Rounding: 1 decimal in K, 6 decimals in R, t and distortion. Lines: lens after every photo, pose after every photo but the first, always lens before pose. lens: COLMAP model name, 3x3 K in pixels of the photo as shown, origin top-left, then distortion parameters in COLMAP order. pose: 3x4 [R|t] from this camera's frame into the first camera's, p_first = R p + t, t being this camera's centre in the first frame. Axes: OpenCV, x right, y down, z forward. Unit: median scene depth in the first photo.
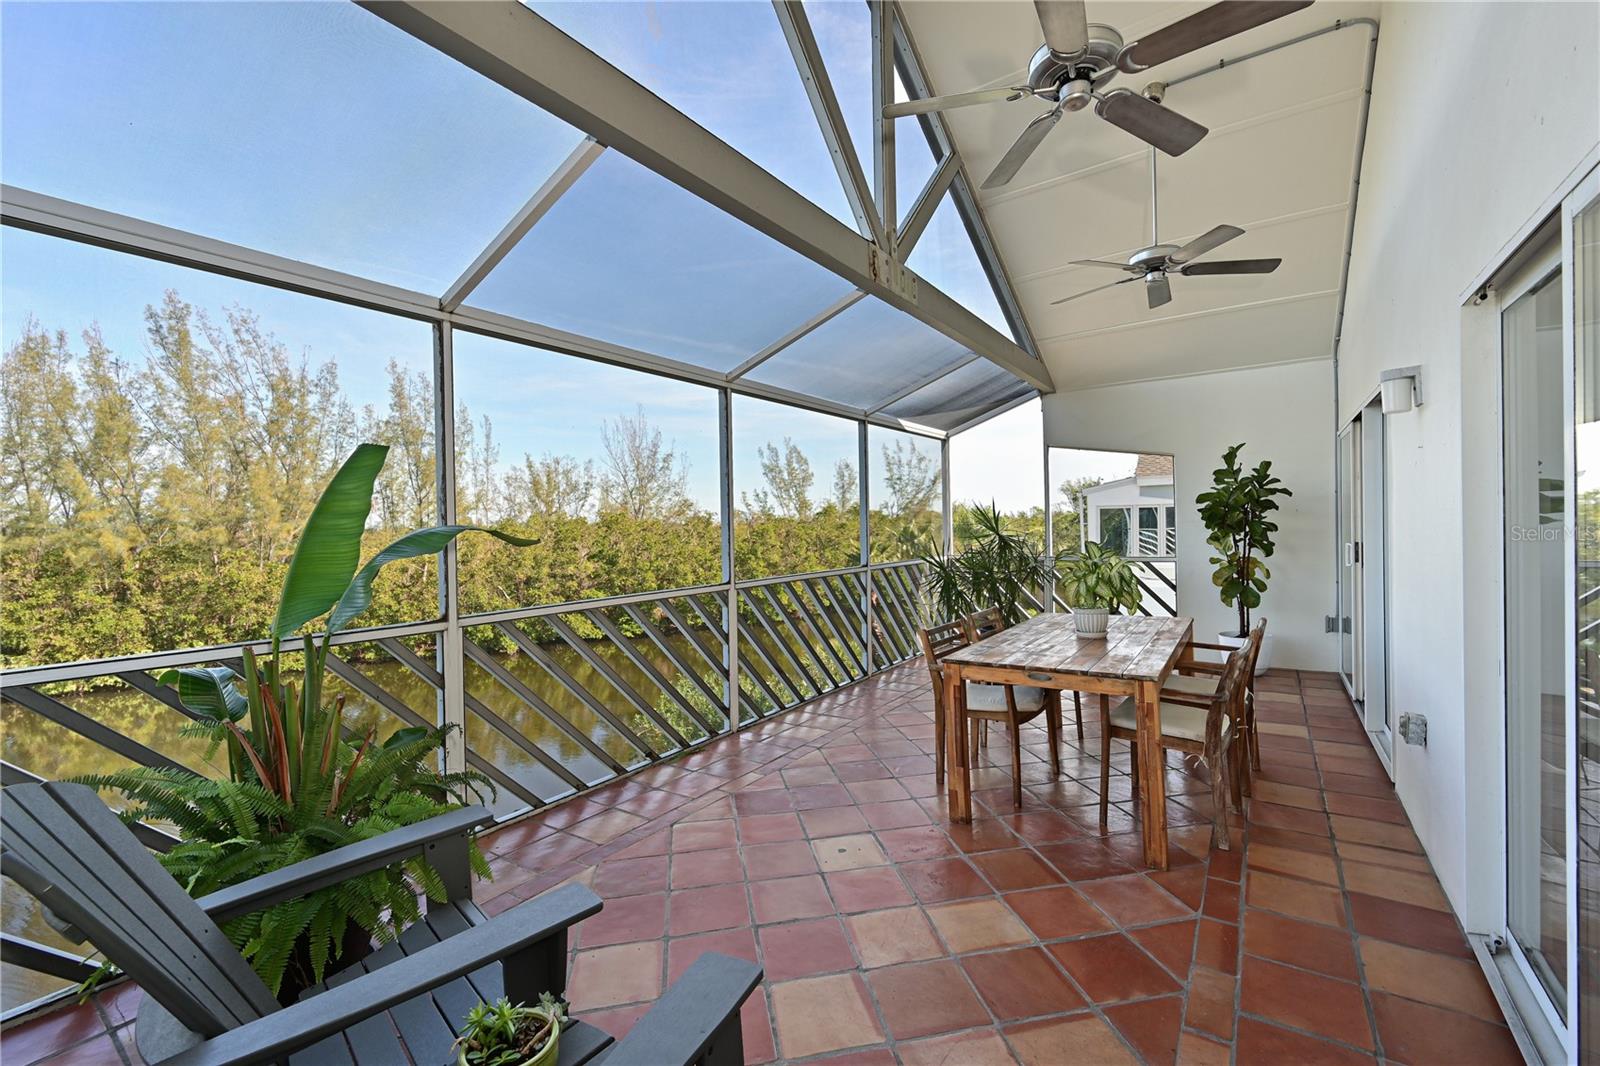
lens RADIAL K [[703.0, 0, 786.3], [0, 703.0, 530.3], [0, 0, 1]] dist [-0.002319, -0.000002]
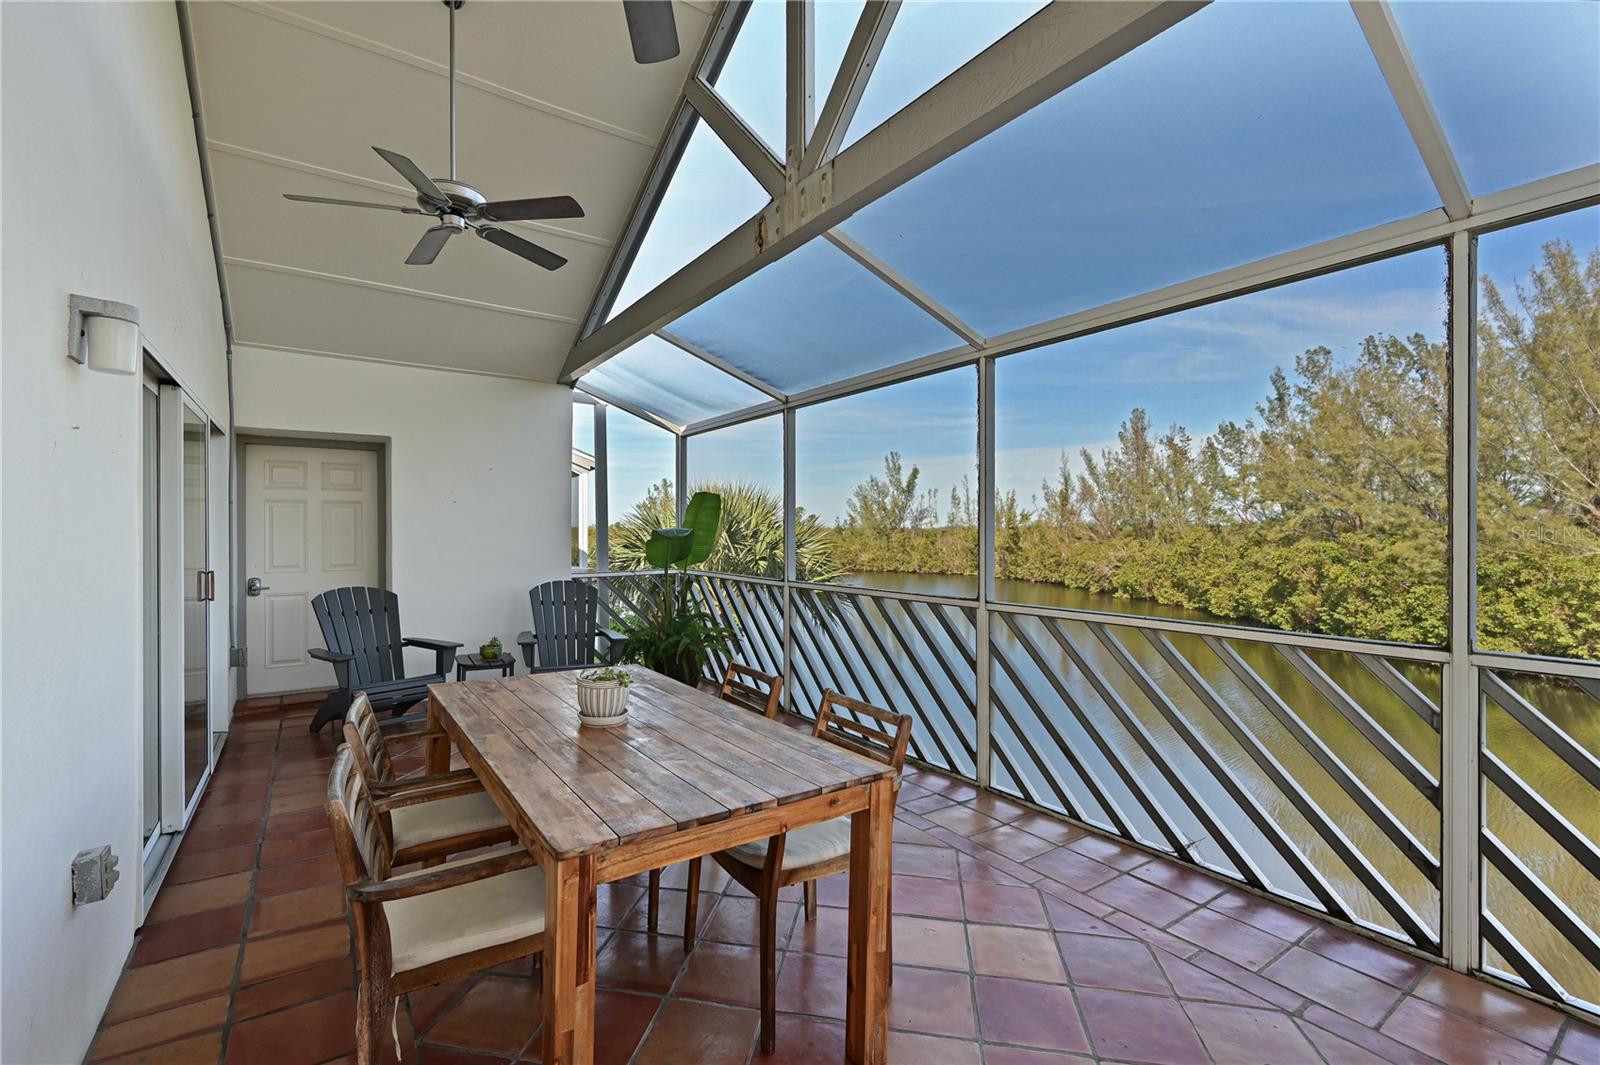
lens RADIAL K [[703.0, 0, 786.3], [0, 703.0, 529.8], [0, 0, 1]] dist [-0.002319, -0.000002]
pose [[-0.359186, 0.024362, -0.932948, 0.741214], [0.001959, 0.999677, 0.025350, -0.027465], [0.933264, 0.007277, -0.359117, 1.068518]]
